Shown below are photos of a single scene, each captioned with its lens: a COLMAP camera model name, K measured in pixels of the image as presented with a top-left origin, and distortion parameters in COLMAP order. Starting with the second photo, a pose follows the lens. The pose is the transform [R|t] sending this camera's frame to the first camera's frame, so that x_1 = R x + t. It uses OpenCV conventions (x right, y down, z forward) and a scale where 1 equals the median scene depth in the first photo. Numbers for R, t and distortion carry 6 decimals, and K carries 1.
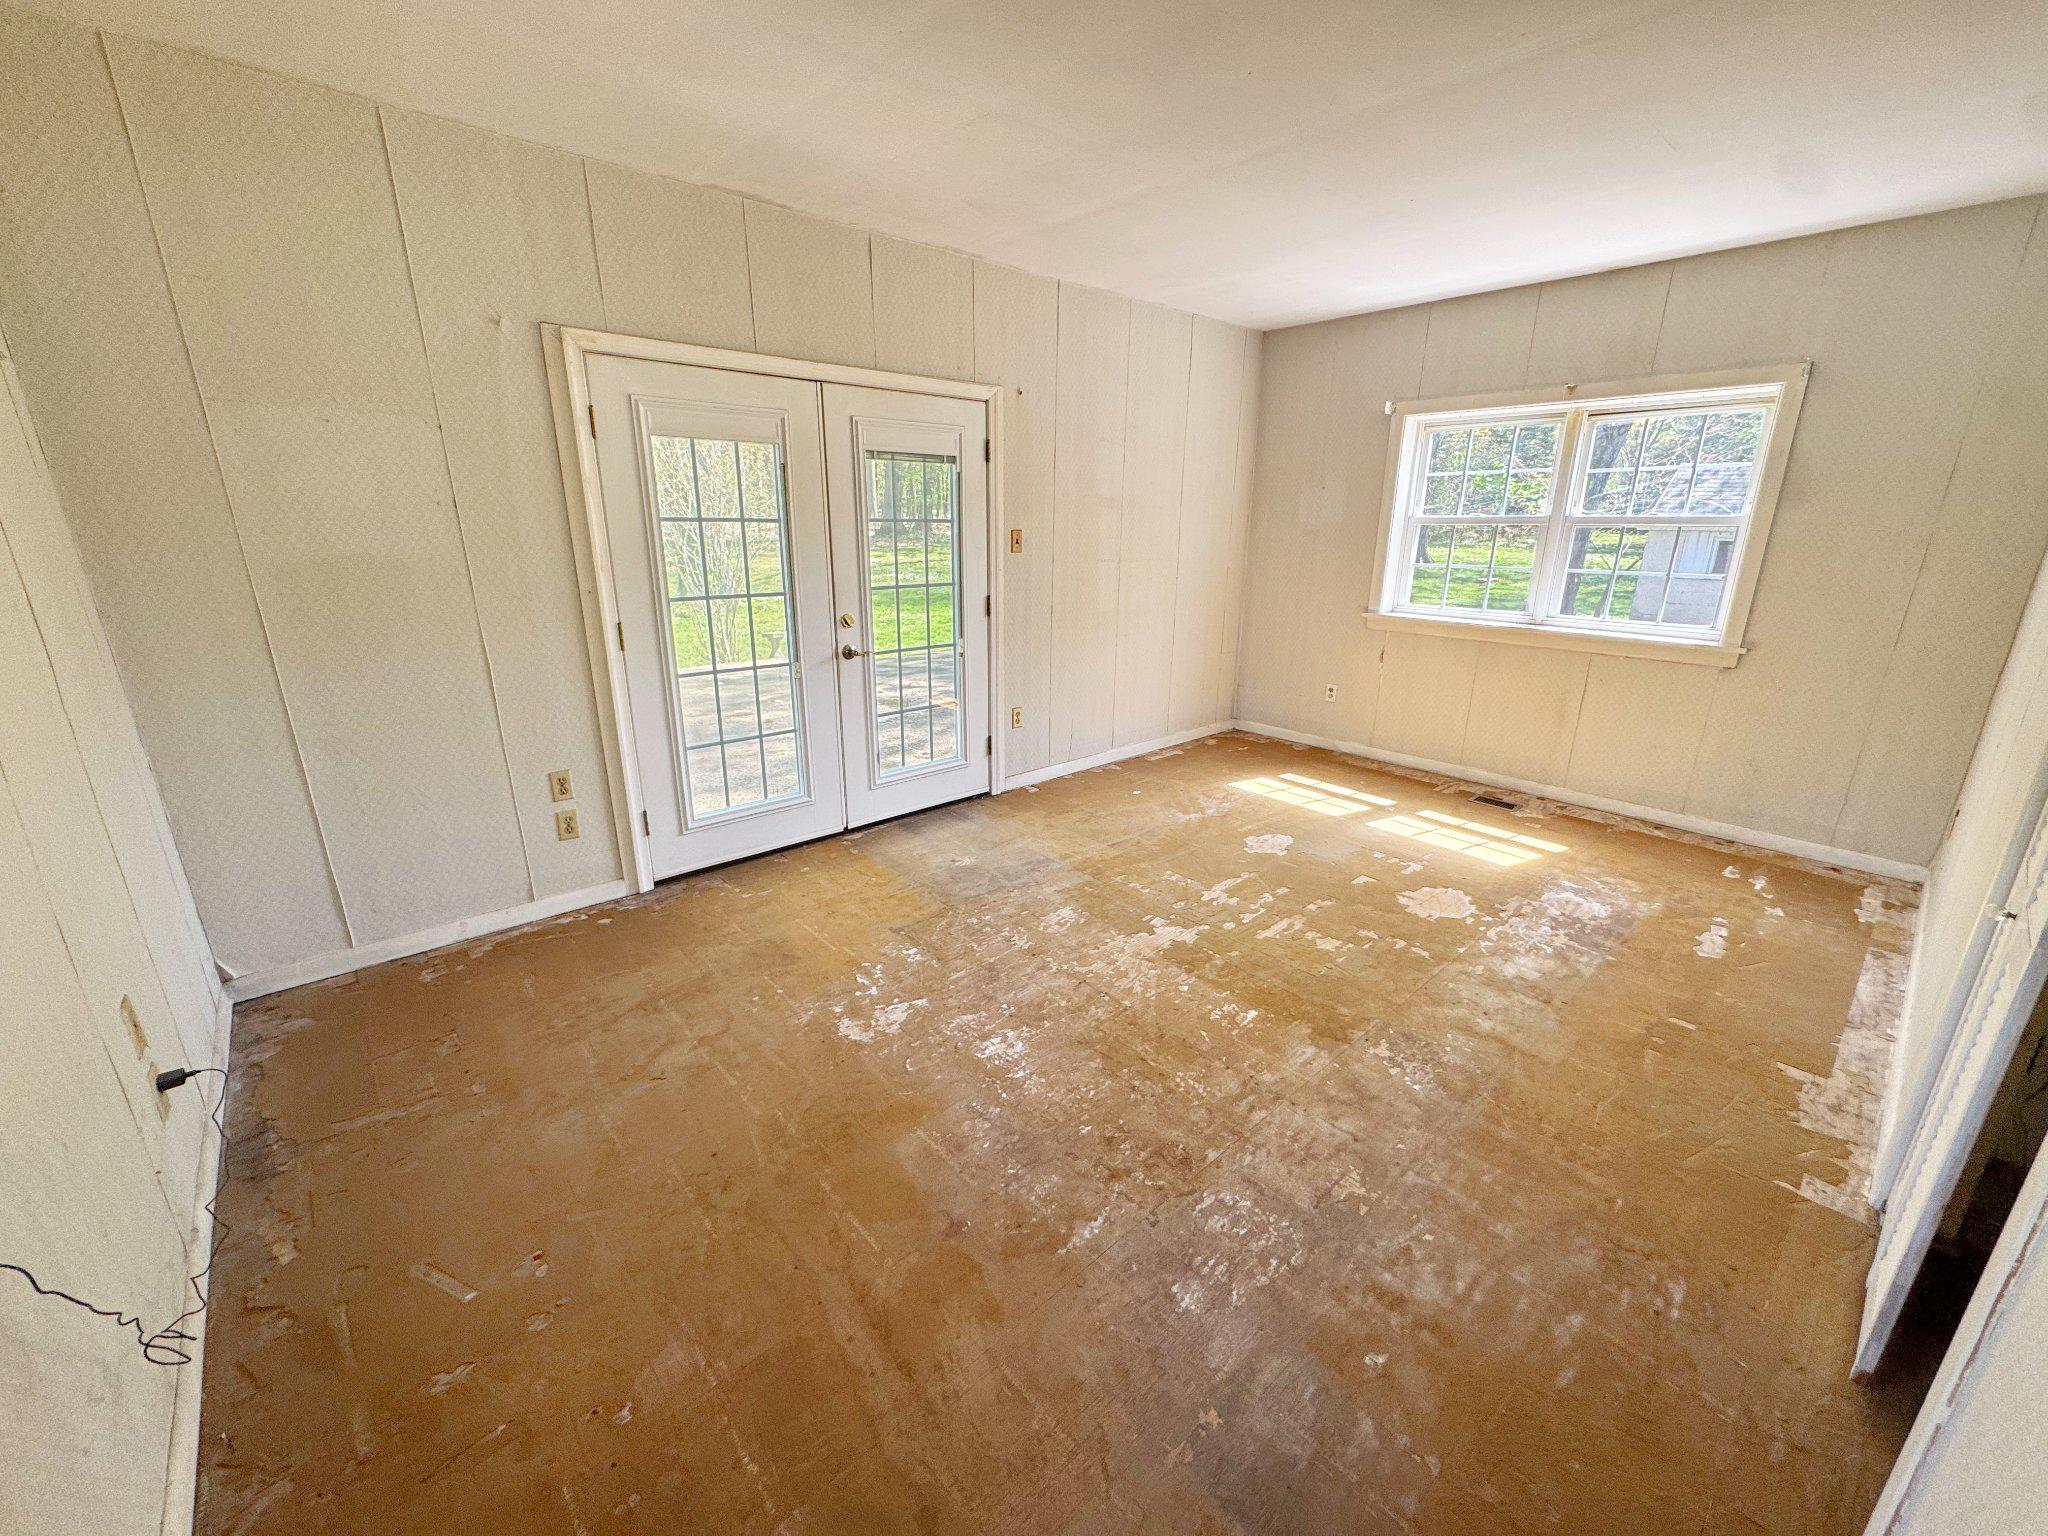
lens RADIAL K [[814.2, 0, 1023.8], [0, 814.2, 770.4], [0, 0, 1]] dist [-0.005962, 0.000325]
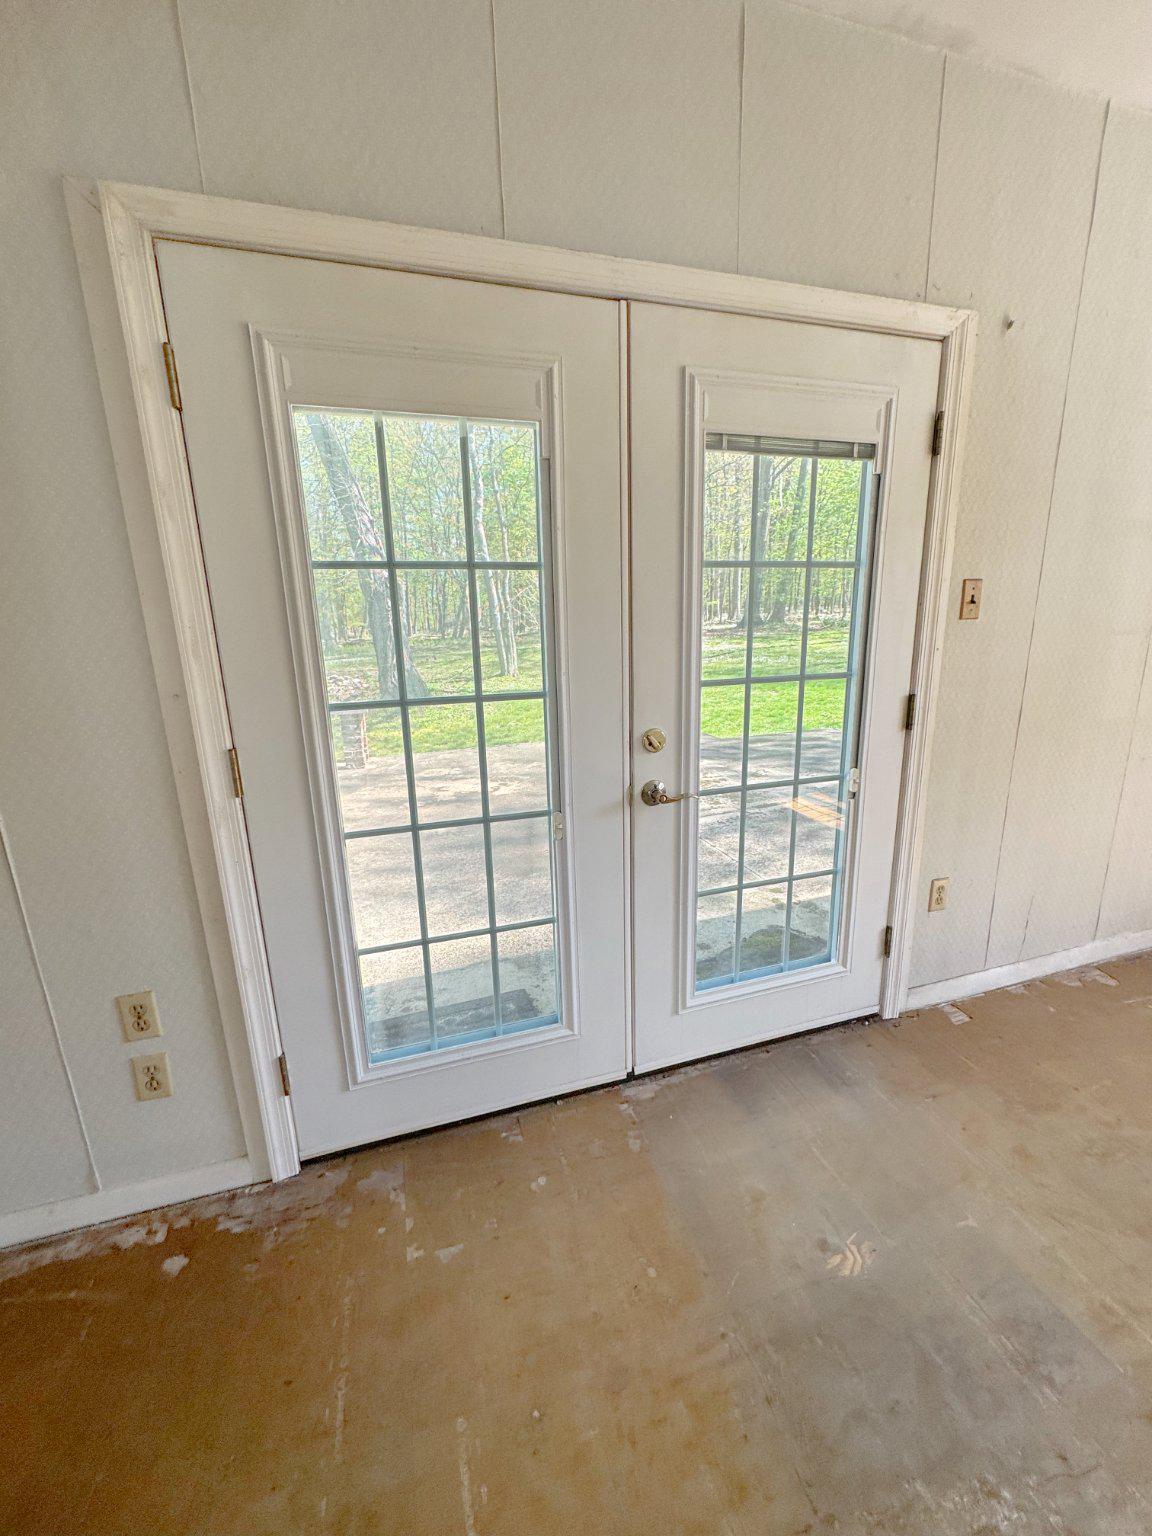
lens RADIAL K [[610.7, 0, 576.6], [0, 610.7, 768.1], [0, 0, 1]] dist [-0.005962, 0.000325]
pose [[0.910525, 0.064766, -0.408349, -0.089082], [-0.088427, 0.995306, -0.039314, -0.141919], [0.403886, 0.071906, 0.911979, 0.584839]]
